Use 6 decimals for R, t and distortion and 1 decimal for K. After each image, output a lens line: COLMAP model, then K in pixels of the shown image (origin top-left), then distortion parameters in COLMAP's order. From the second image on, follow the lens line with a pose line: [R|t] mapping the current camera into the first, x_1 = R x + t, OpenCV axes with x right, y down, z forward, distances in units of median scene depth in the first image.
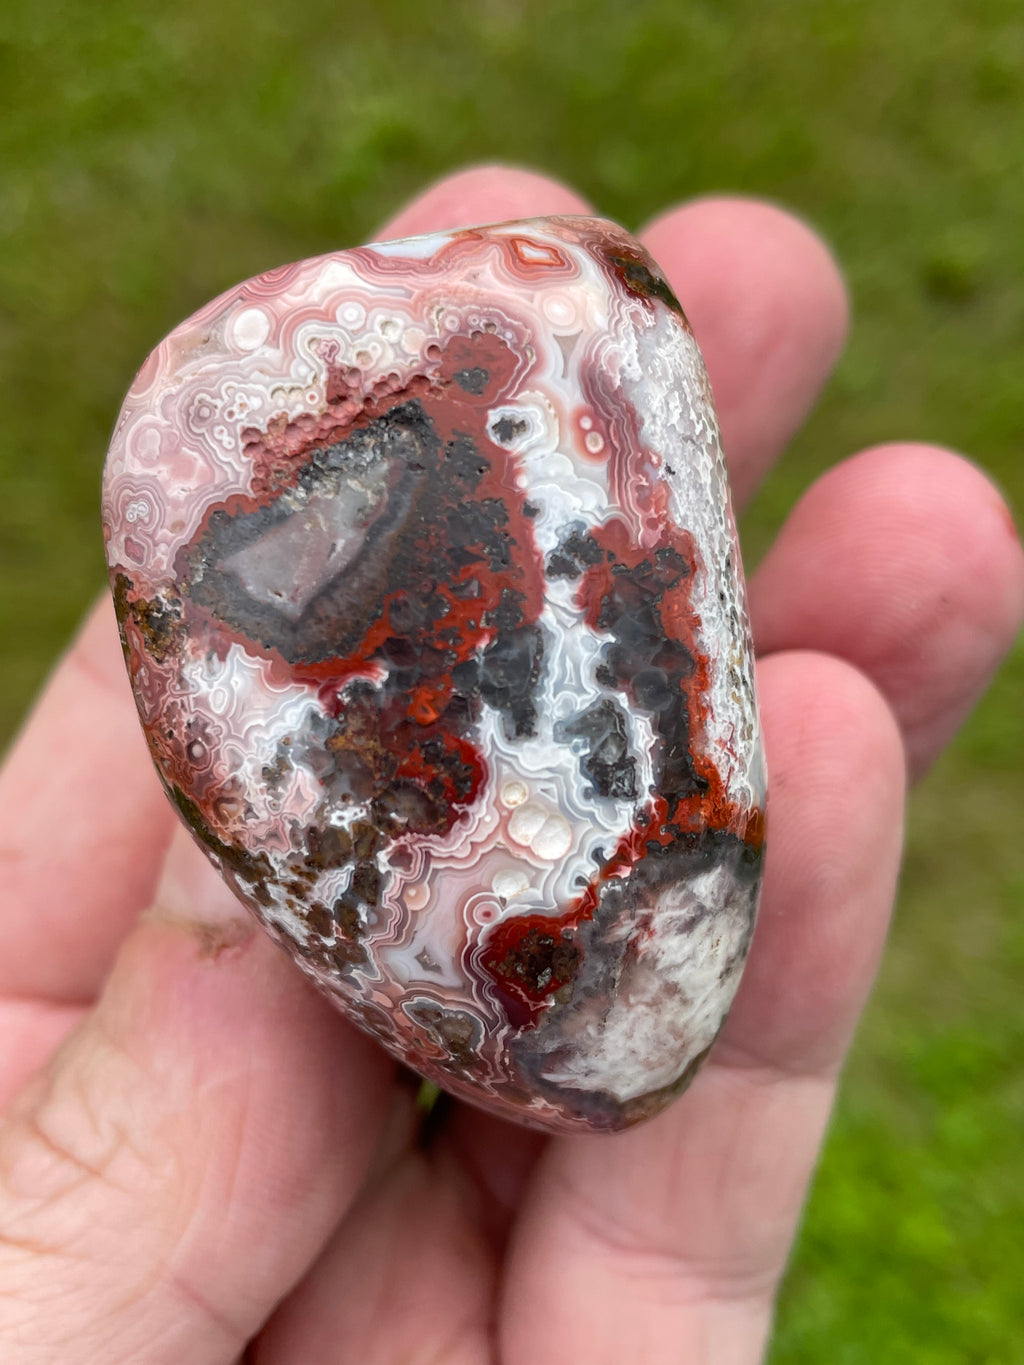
lens RADIAL K [[1615.2, 0, 514.2], [0, 1615.2, 705.1], [0, 0, 1]] dist [0.088366, 0.000000]
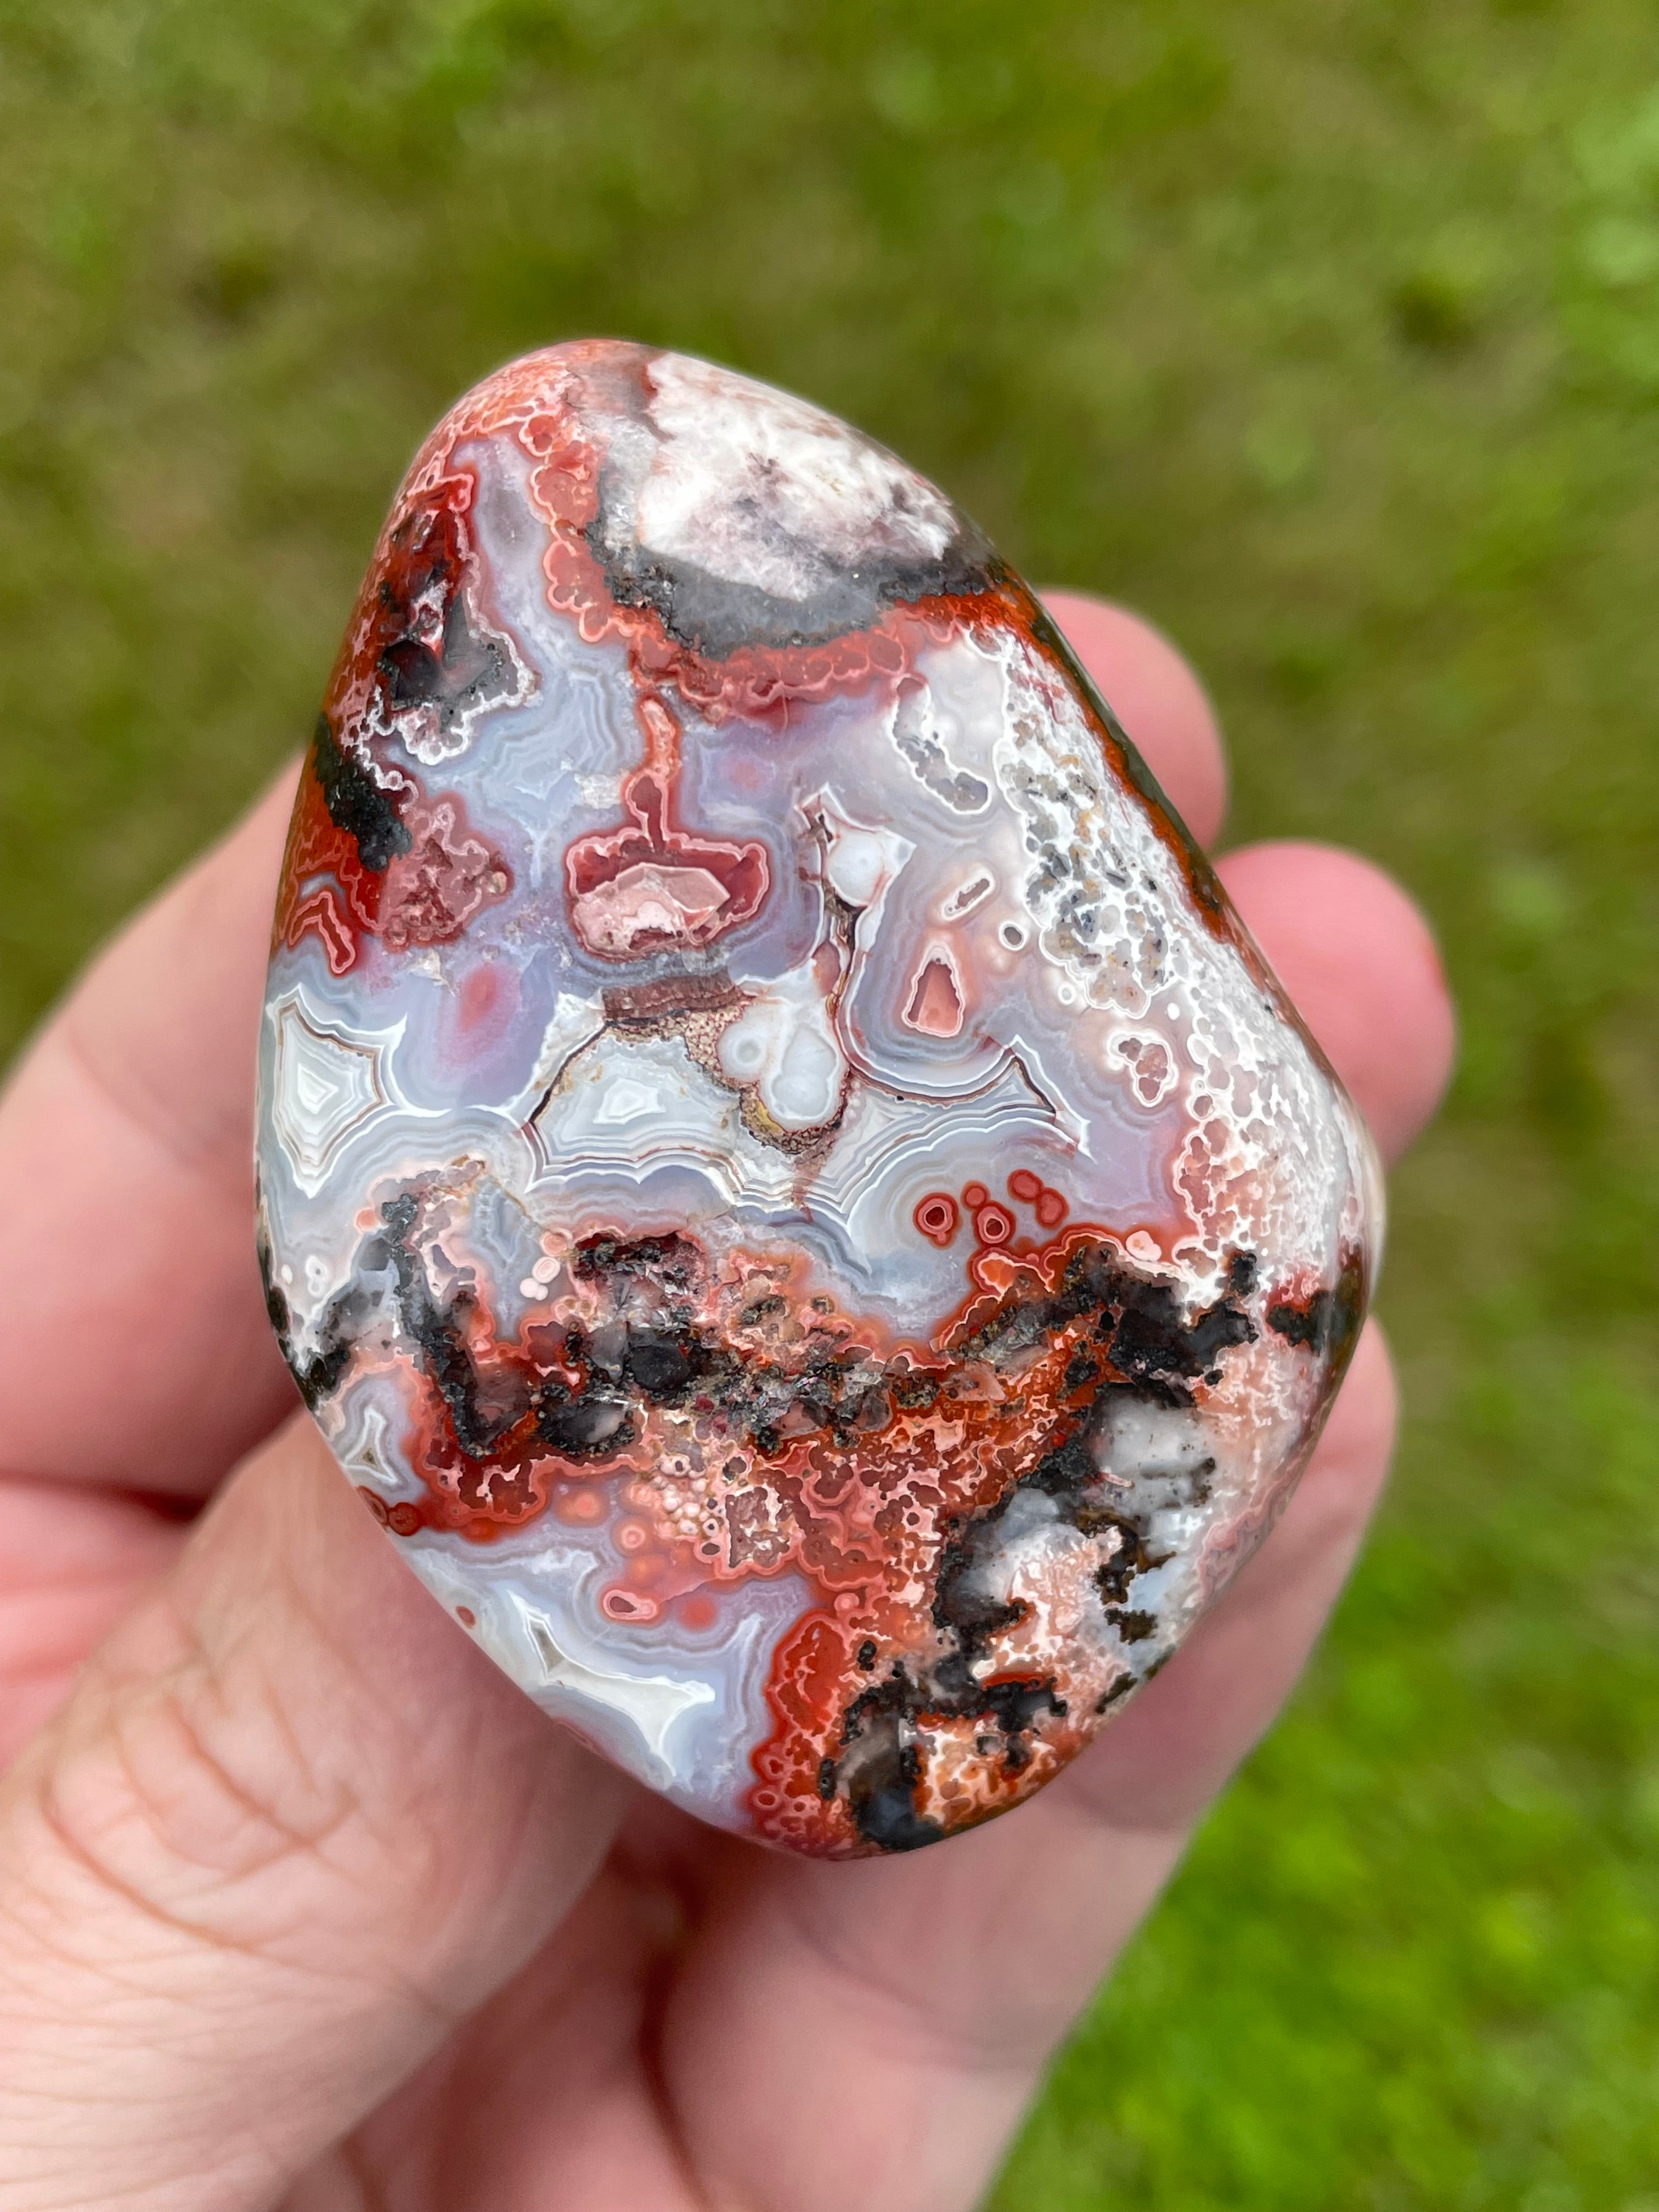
lens RADIAL K [[2638.7, 0, 825.2], [0, 2638.7, 1112.9], [0, 0, 1]] dist [0.129929, 0.000000]
pose [[0.082091, -0.032649, -0.996090, 1.295860], [-0.591160, -0.806246, -0.022293, -0.039687], [-0.802366, 0.590679, -0.085486, 1.325000]]
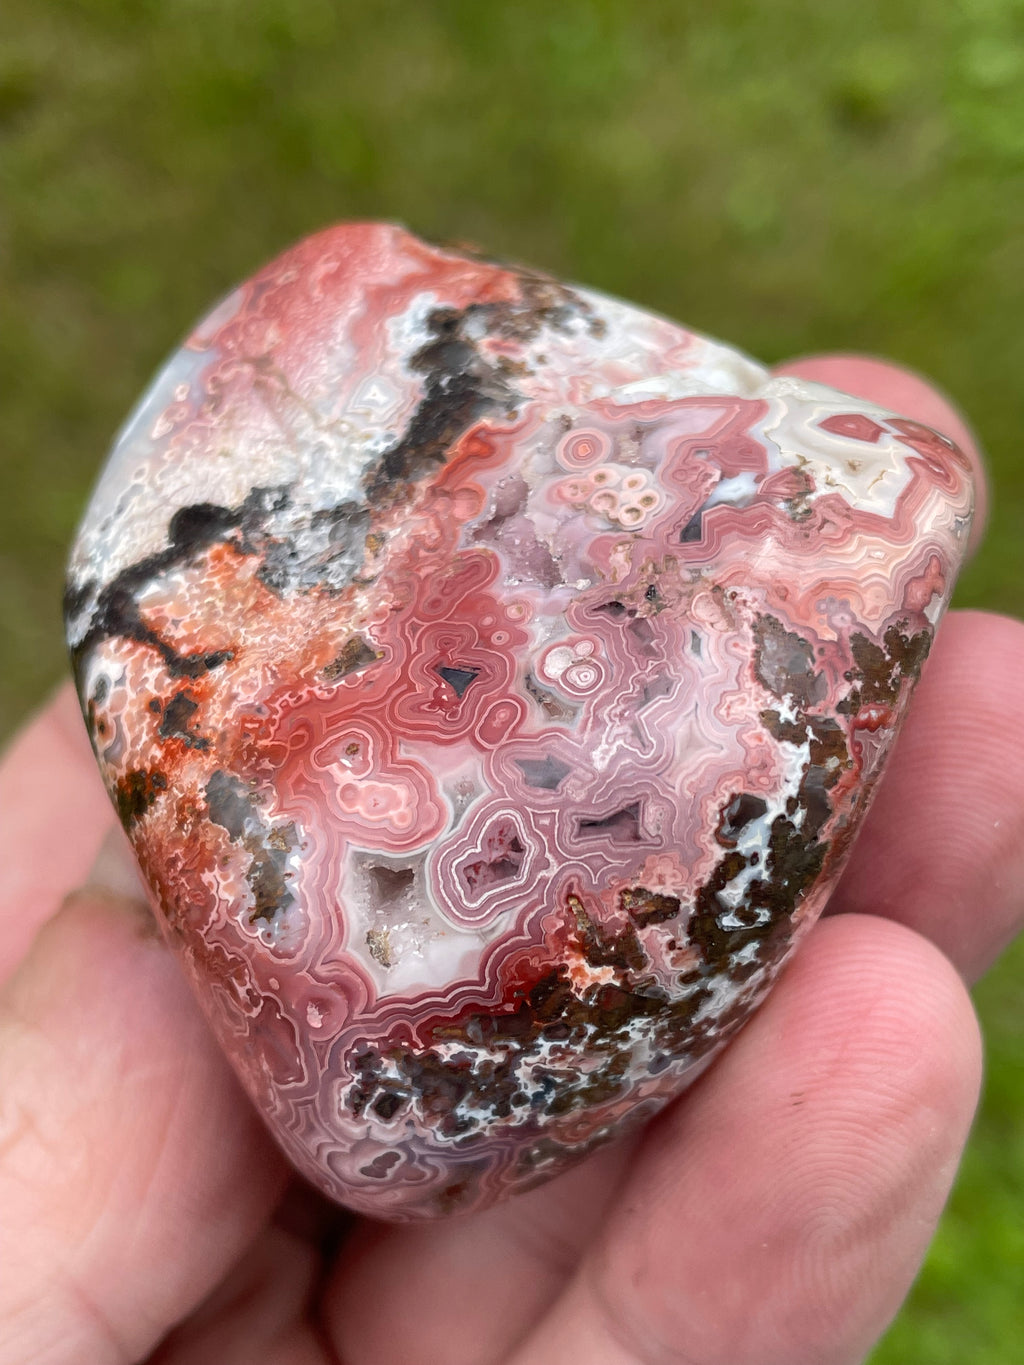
lens RADIAL K [[1812.0, 0, 506.7], [0, 1812.0, 701.3], [0, 0, 1]] dist [0.169609, 0.000000]
pose [[-0.373996, 0.267122, 0.888129, -1.095803], [-0.329081, 0.857089, -0.396364, 0.454463], [-0.867083, -0.440505, -0.232643, 1.476964]]
